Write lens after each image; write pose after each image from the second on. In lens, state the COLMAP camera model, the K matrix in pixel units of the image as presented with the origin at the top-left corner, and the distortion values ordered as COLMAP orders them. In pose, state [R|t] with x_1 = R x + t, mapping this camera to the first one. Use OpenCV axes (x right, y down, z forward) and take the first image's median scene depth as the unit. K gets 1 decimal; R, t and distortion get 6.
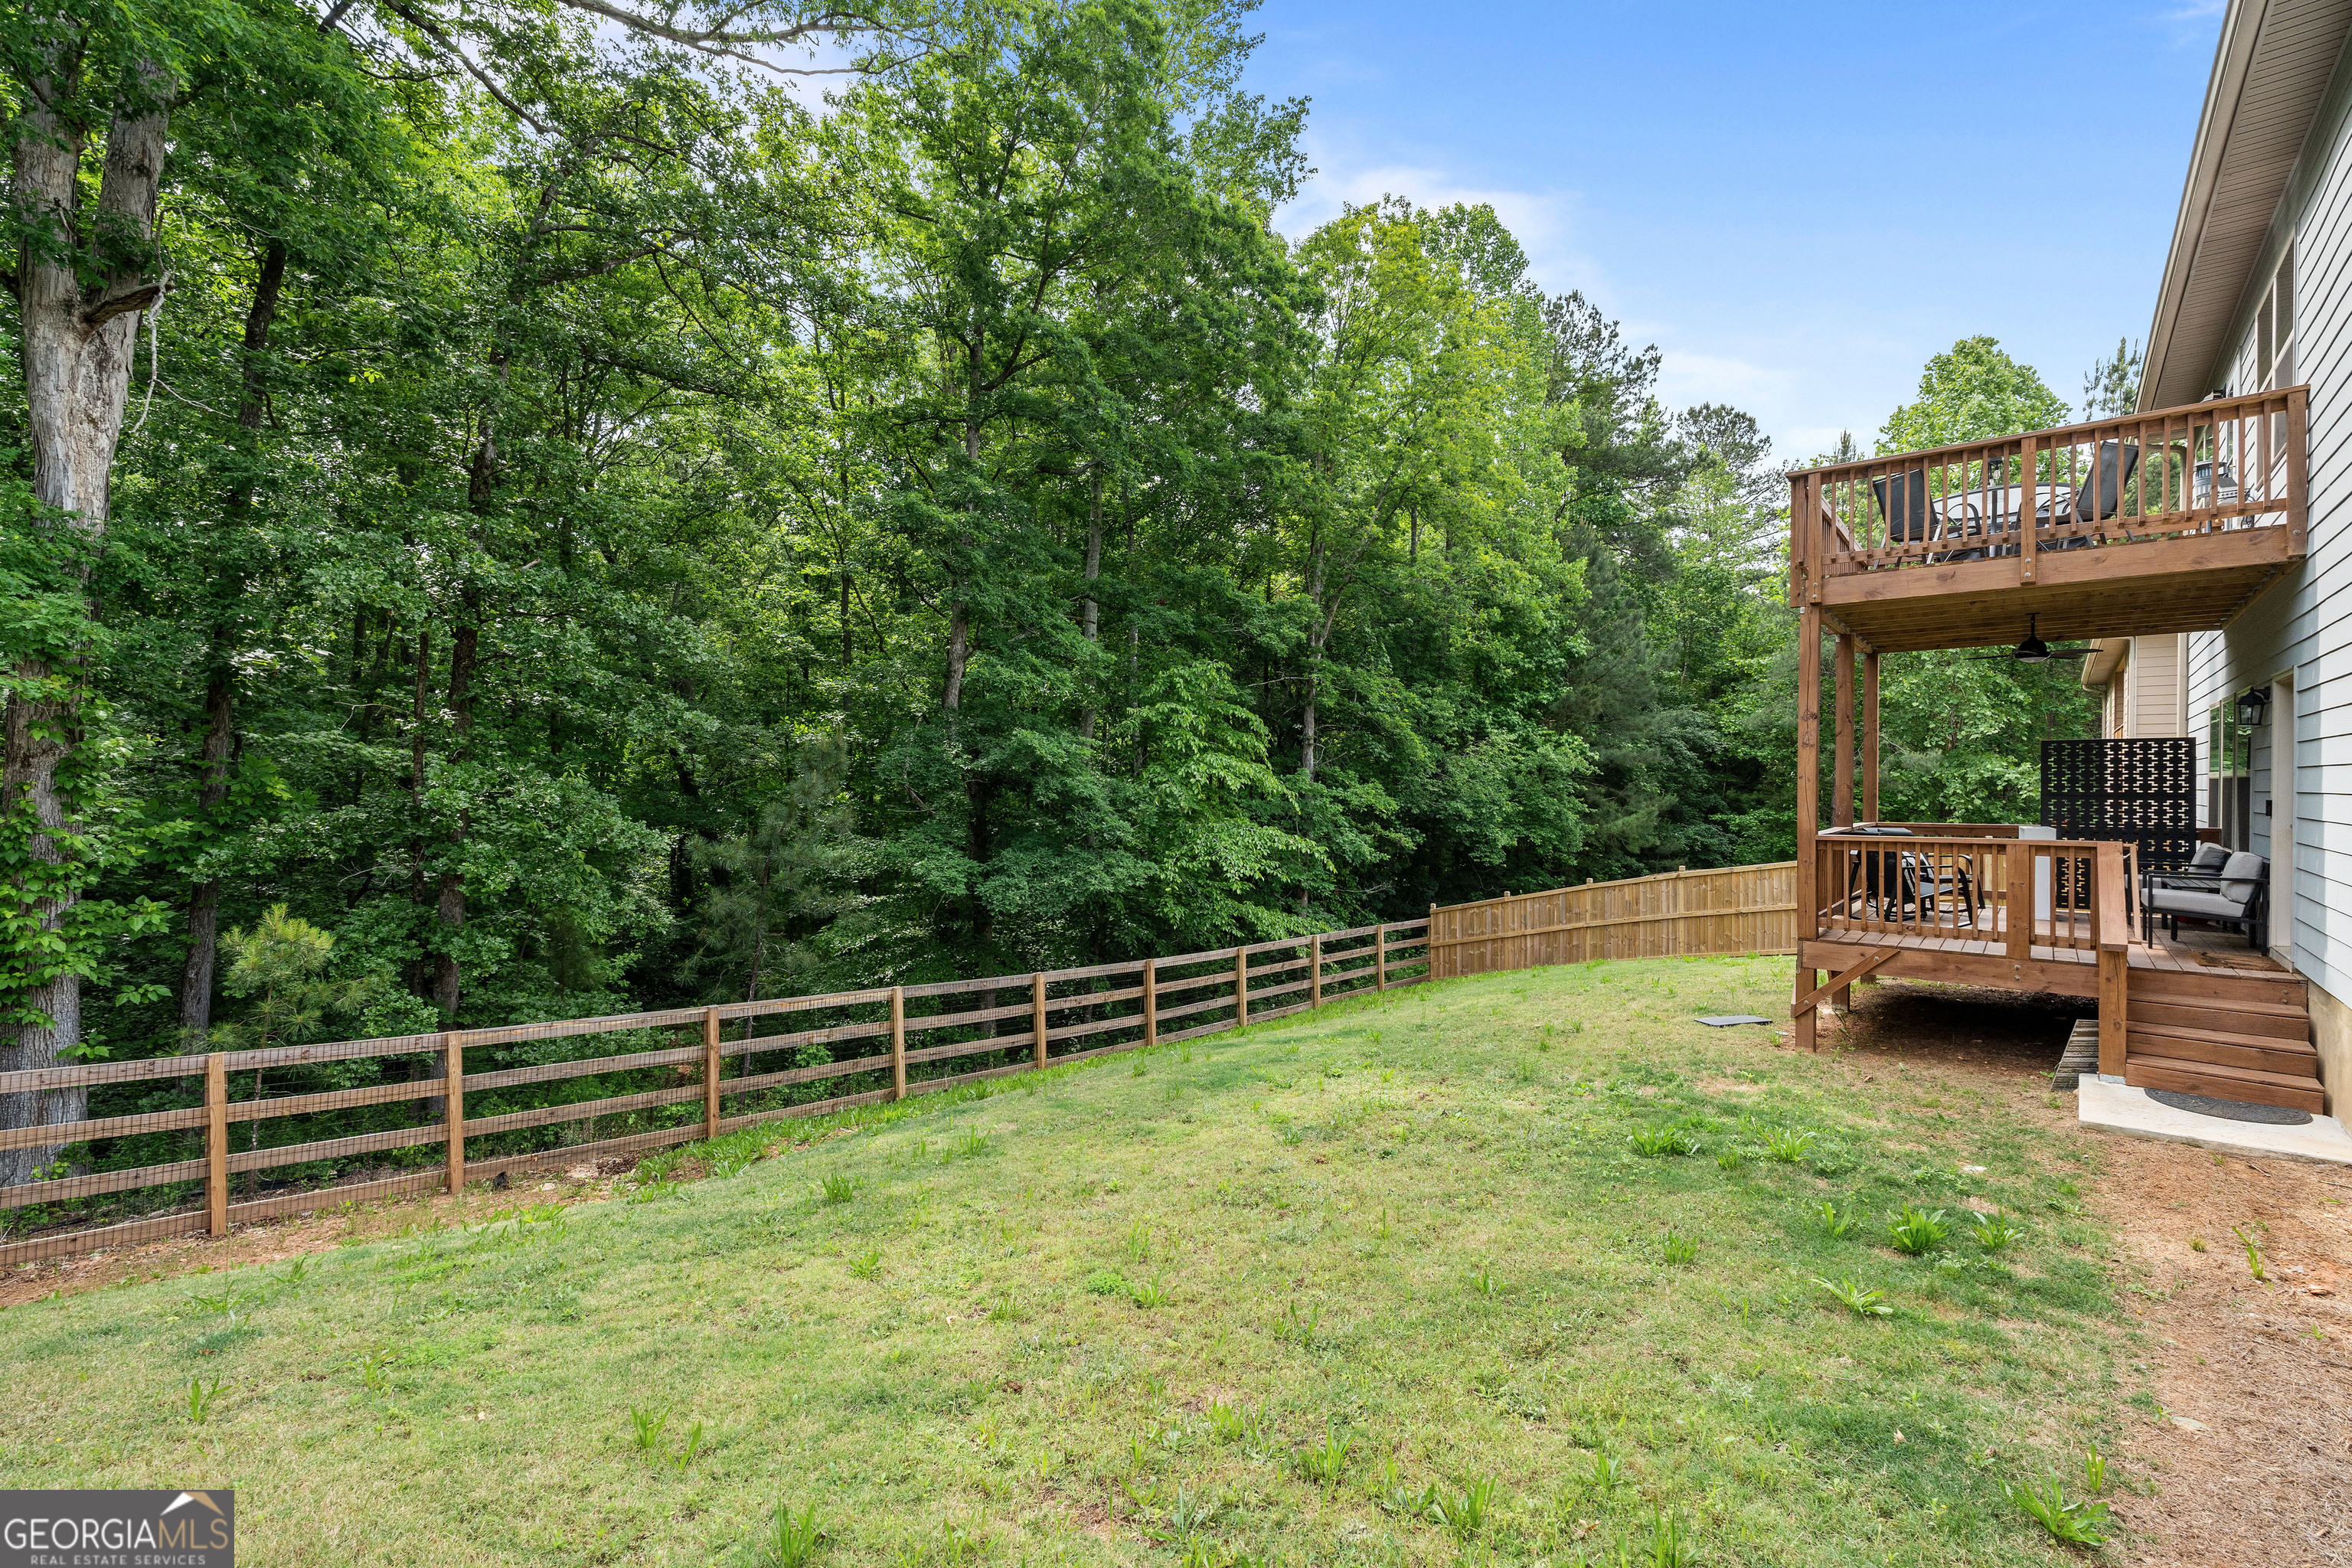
lens RADIAL K [[1046.1, 0, 1161.5], [0, 1046.1, 780.6], [0, 0, 1]] dist [-0.003390, -0.000138]
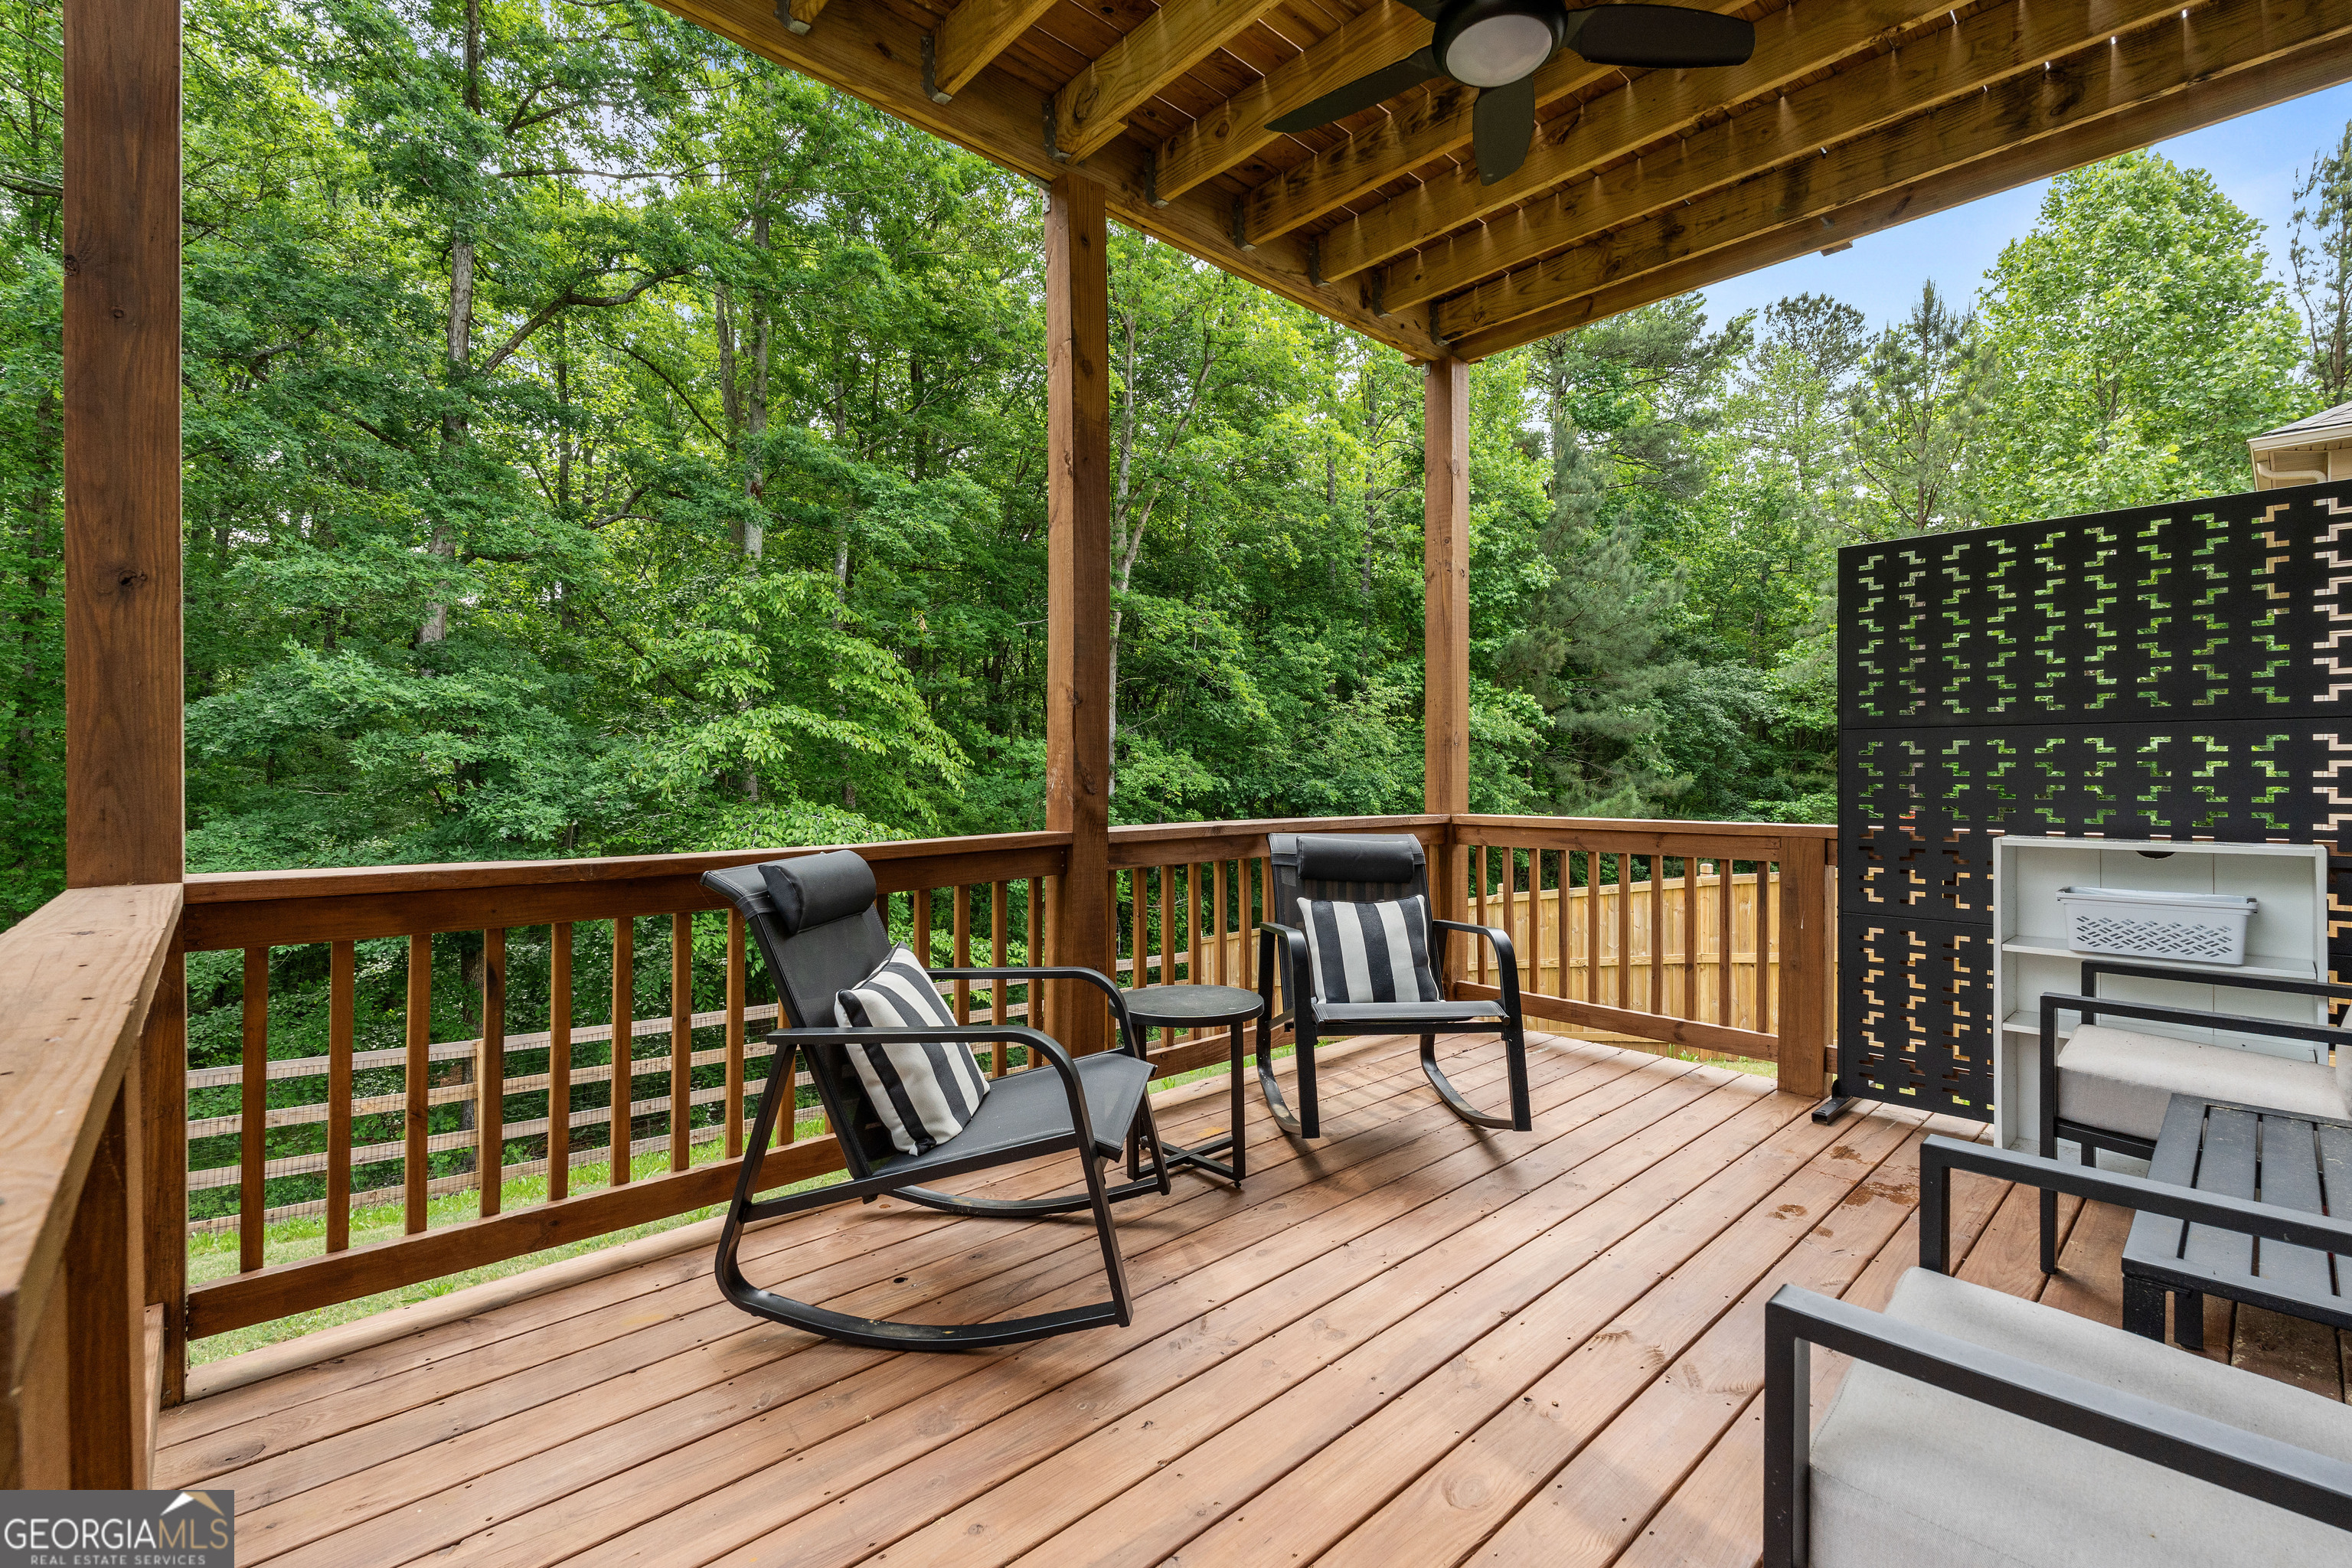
lens RADIAL K [[1046.1, 0, 1186.4], [0, 1046.1, 786.2], [0, 0, 1]] dist [-0.003390, -0.000138]
pose [[0.993795, 0.006107, -0.111062, 0.252632], [-0.003739, 0.999761, 0.021517, 0.009042], [0.111167, -0.020969, 0.993581, 0.238010]]
